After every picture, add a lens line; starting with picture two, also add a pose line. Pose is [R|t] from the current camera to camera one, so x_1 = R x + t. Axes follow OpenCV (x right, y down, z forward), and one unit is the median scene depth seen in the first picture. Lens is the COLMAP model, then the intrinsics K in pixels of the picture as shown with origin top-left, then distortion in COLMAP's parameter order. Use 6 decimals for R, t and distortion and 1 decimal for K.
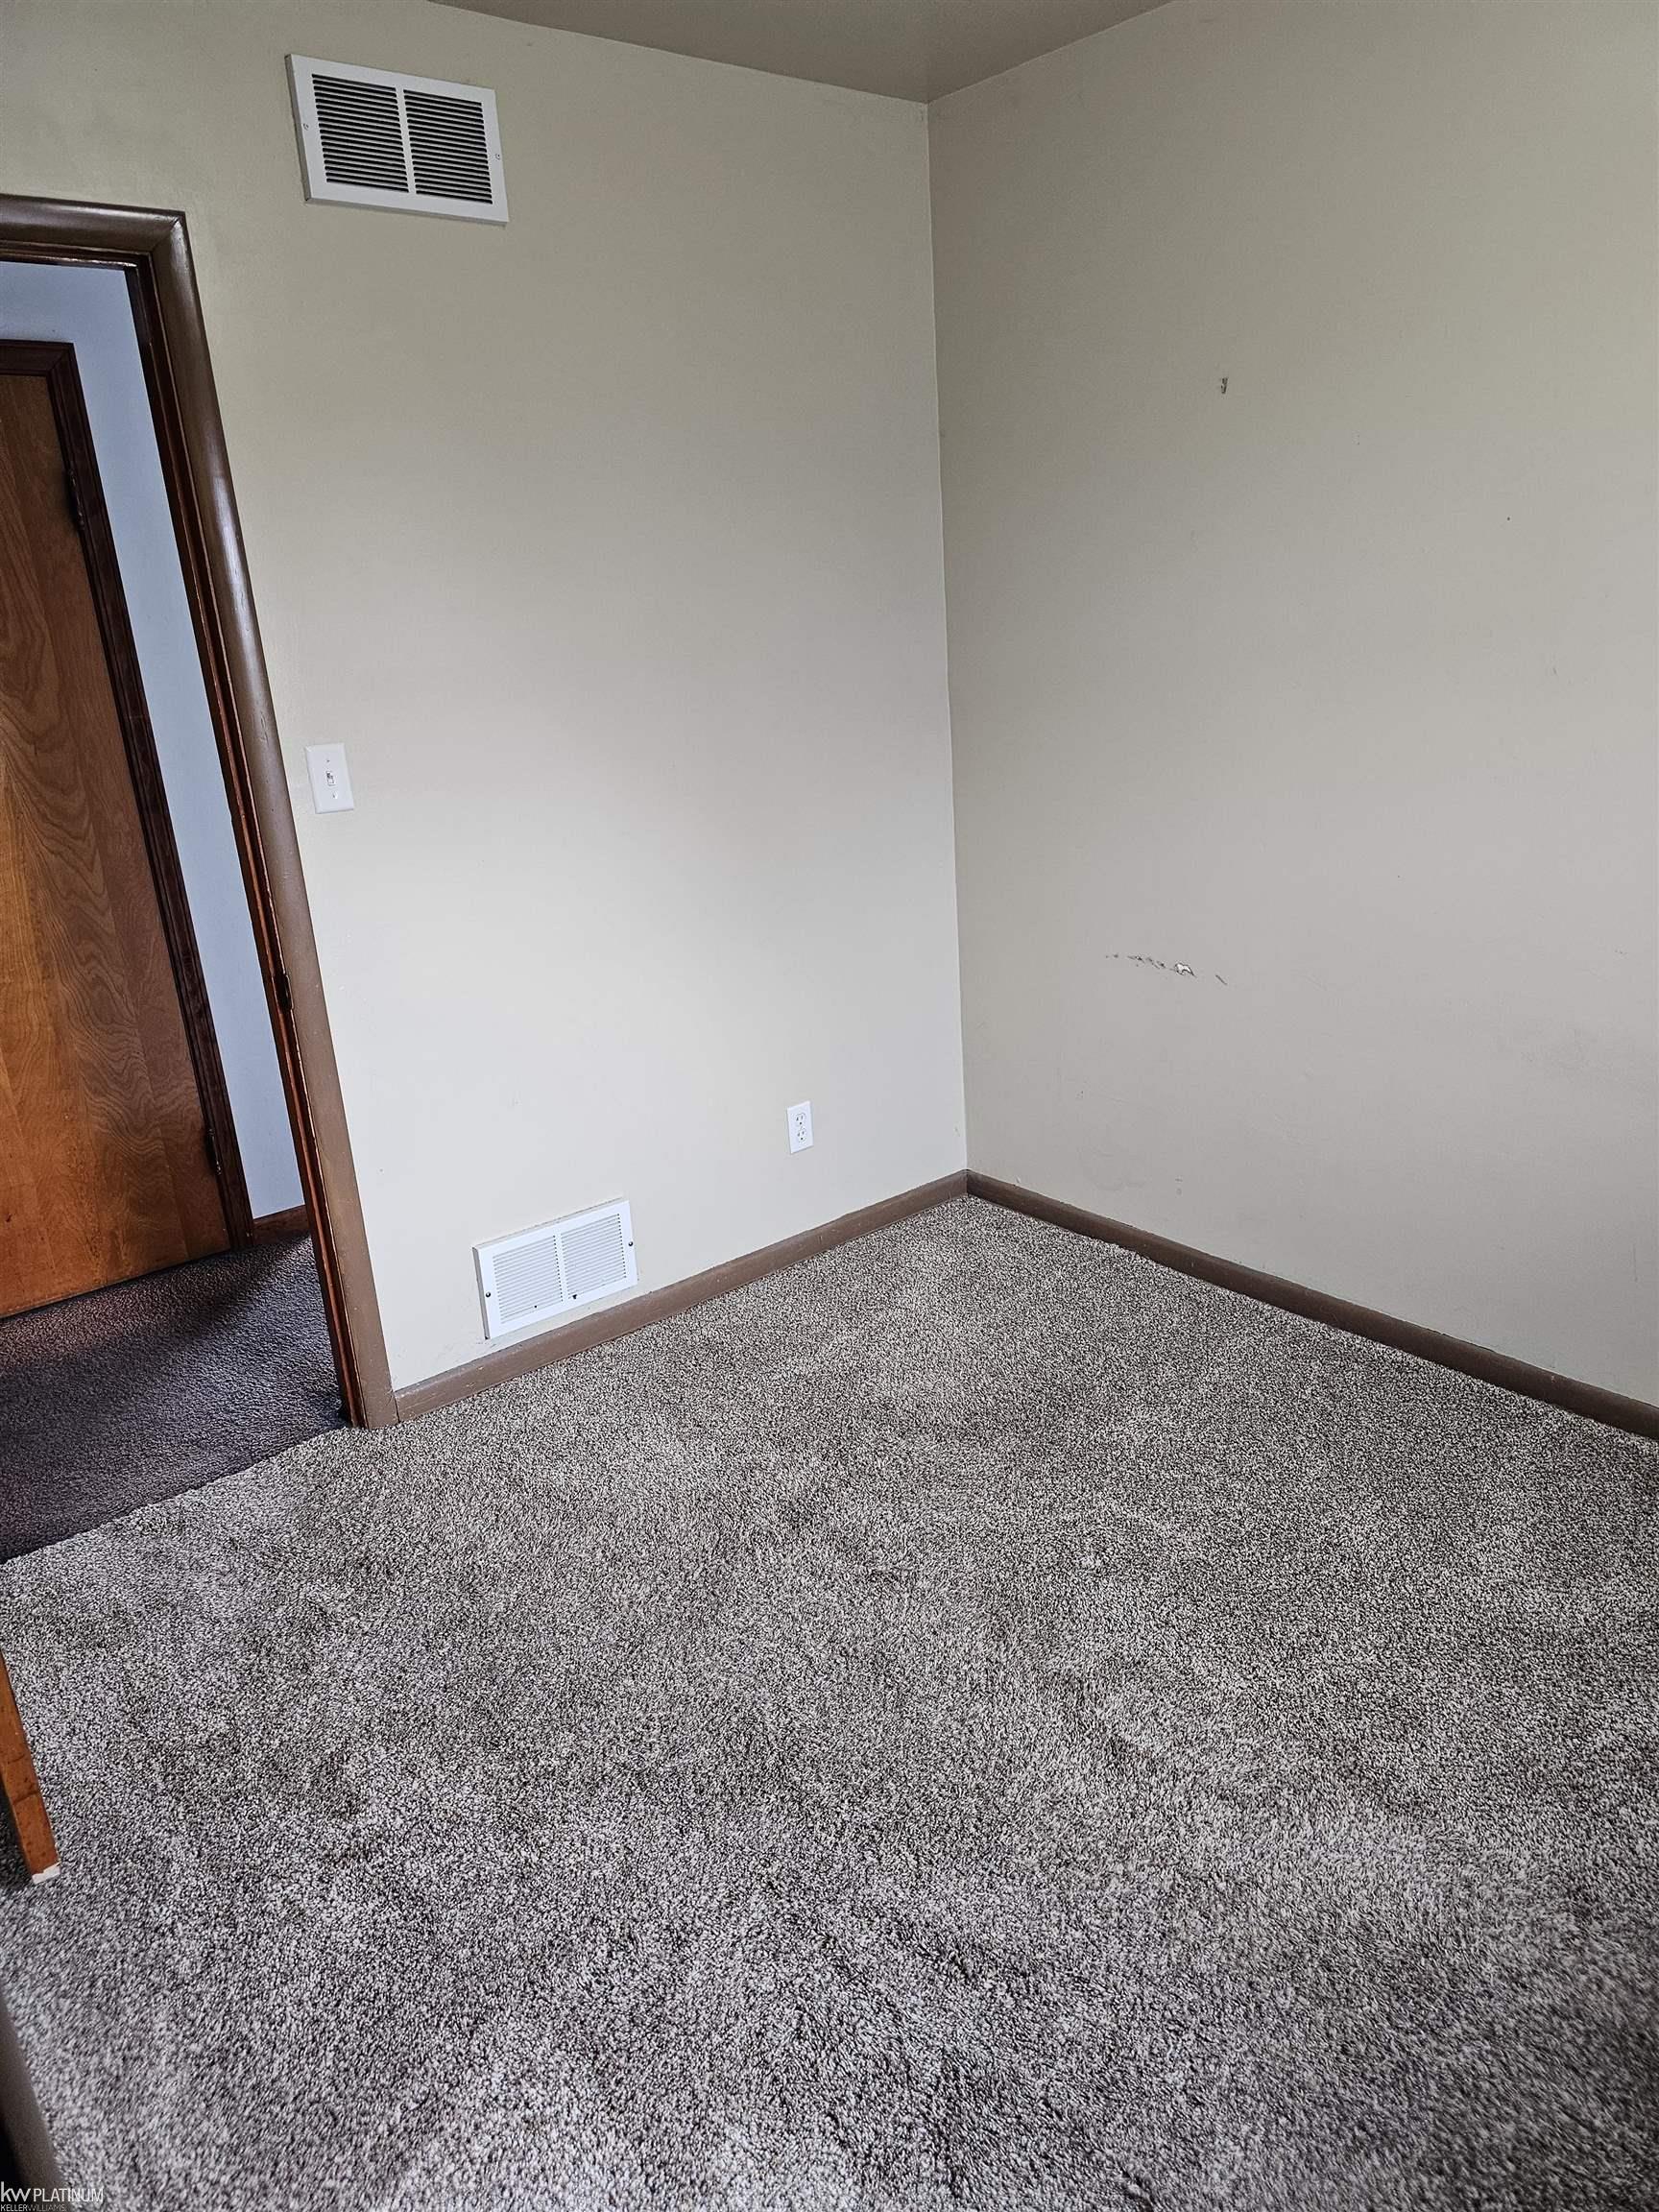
lens RADIAL K [[1471.3, 0, 829.5], [0, 1471.3, 1106.0], [0, 0, 1]] dist [-0.002096, -0.001758]
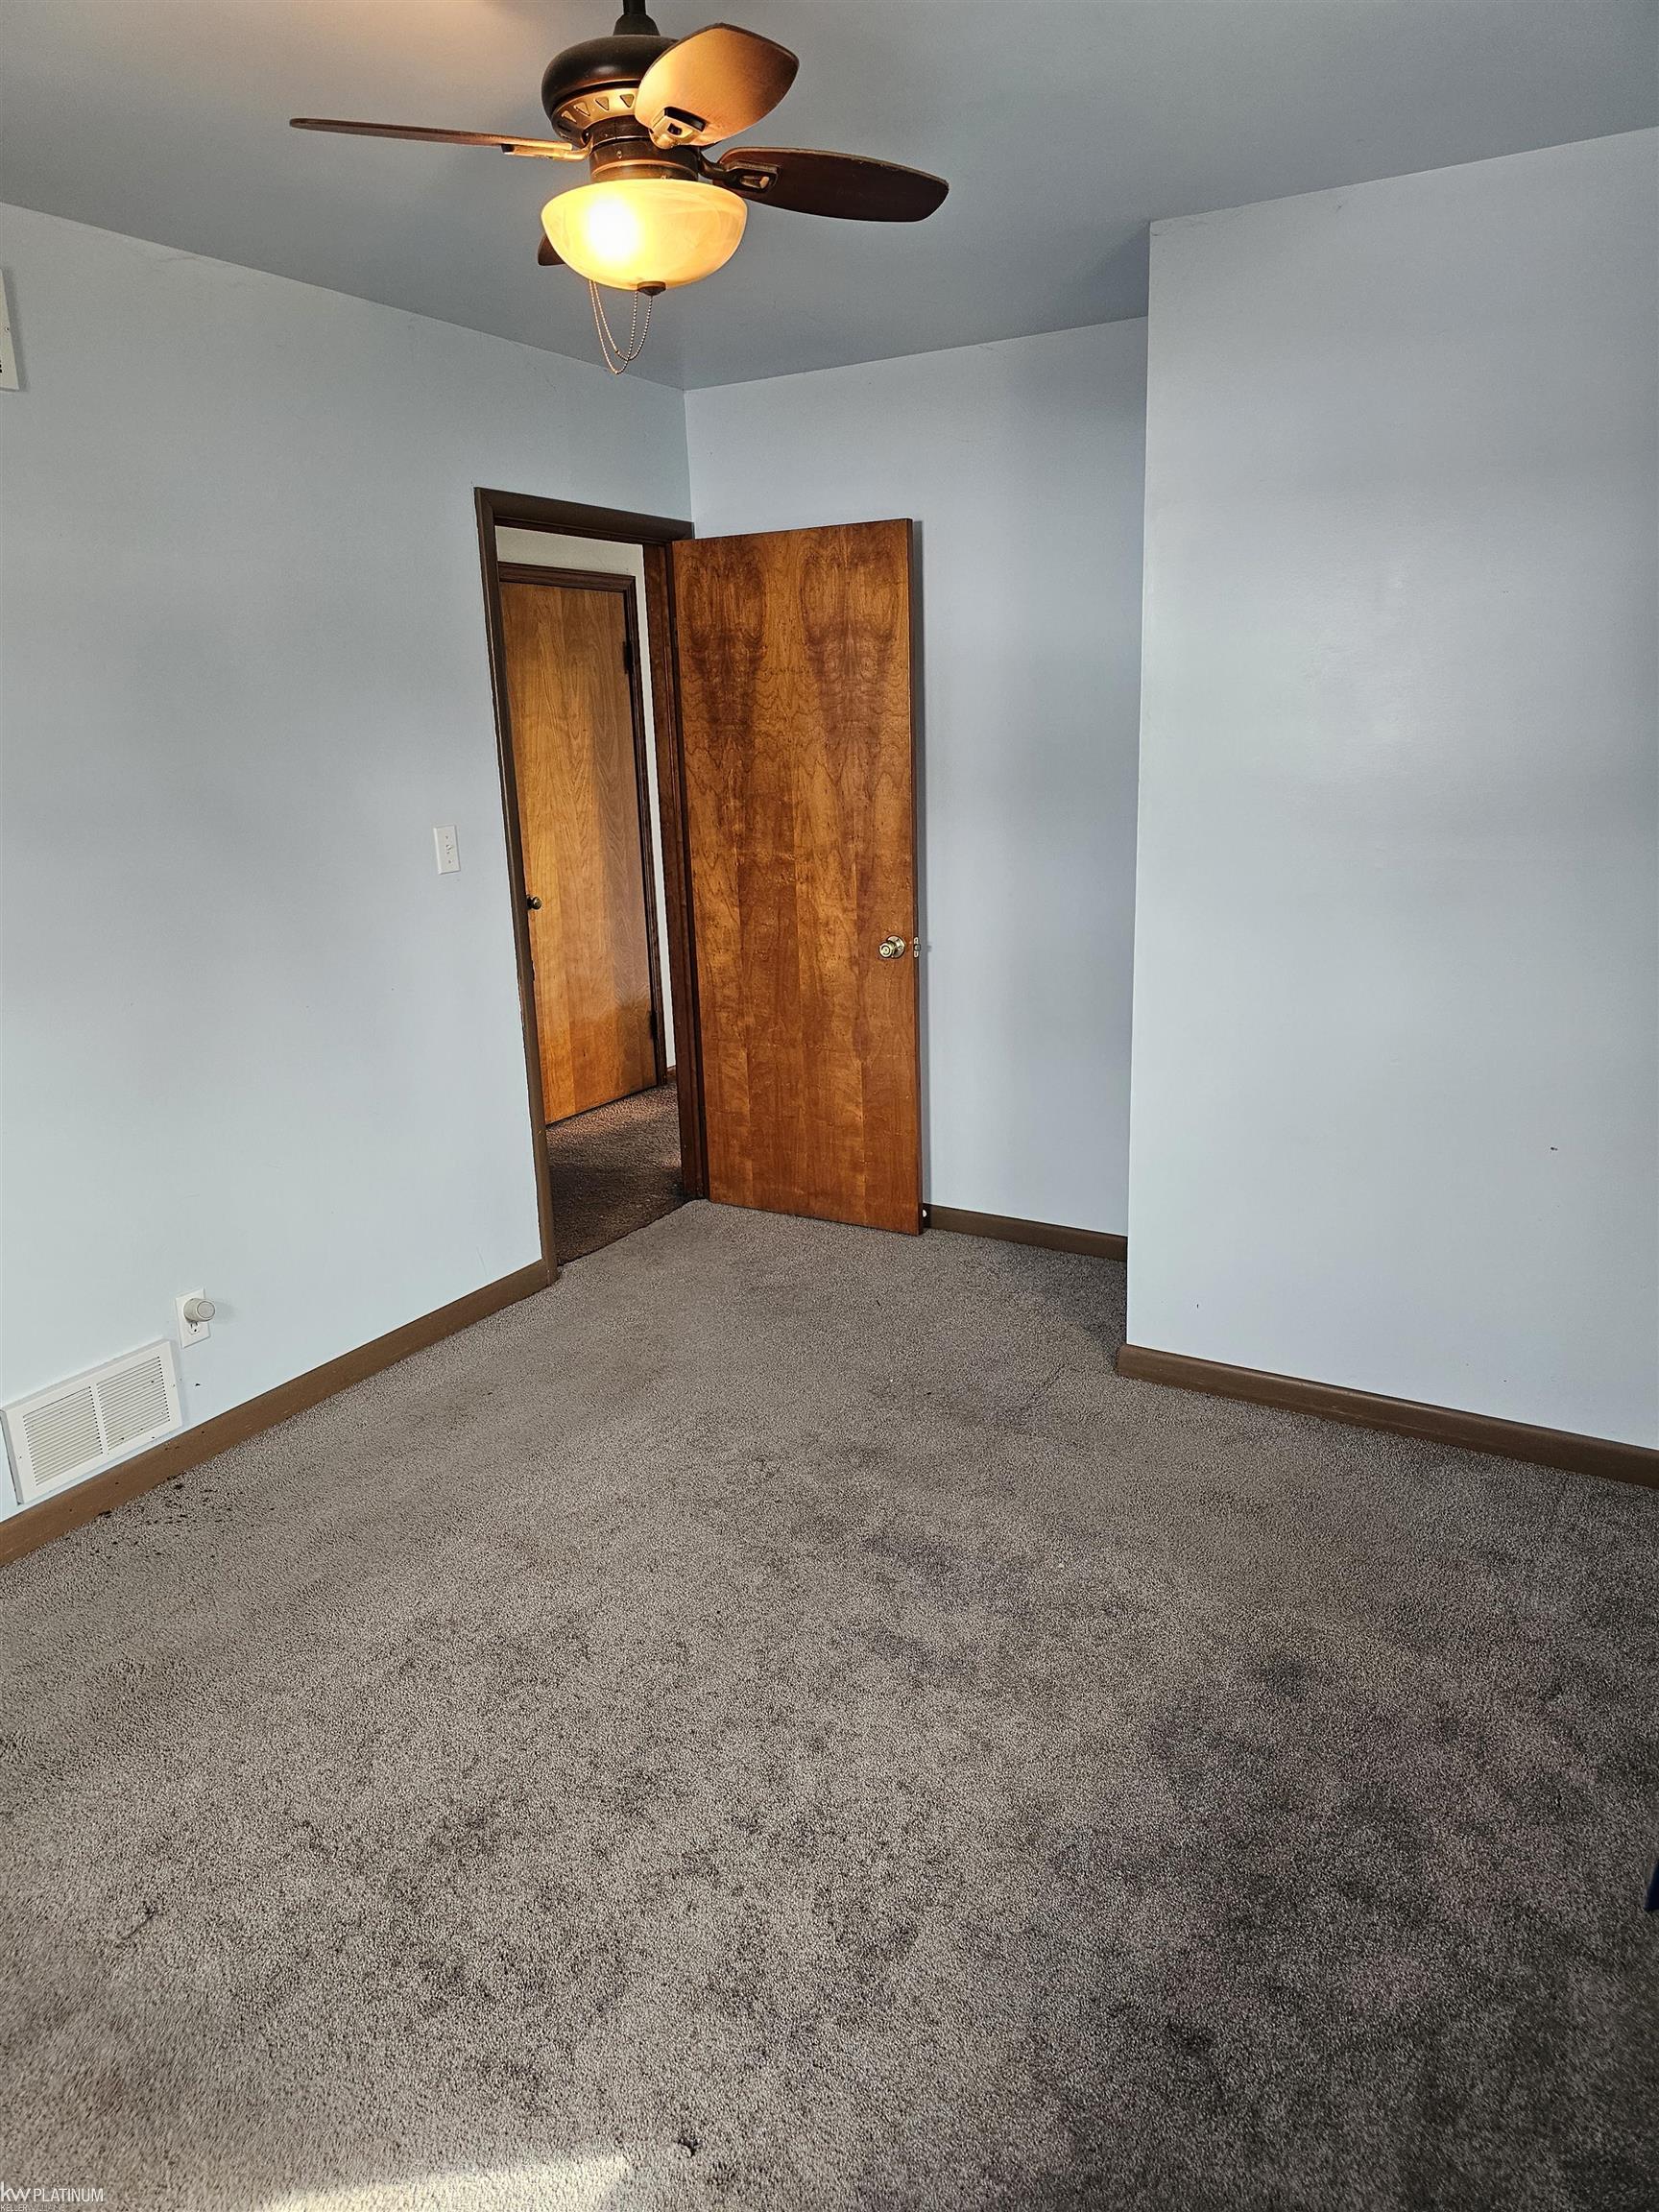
lens RADIAL K [[1471.3, 0, 829.5], [0, 1471.3, 1106.0], [0, 0, 1]] dist [-0.002096, -0.001758]
pose [[0.942084, -0.053012, 0.331160, -0.830158], [0.080261, 0.994373, -0.069146, 0.268233], [-0.325630, 0.091720, 0.941038, -0.697179]]
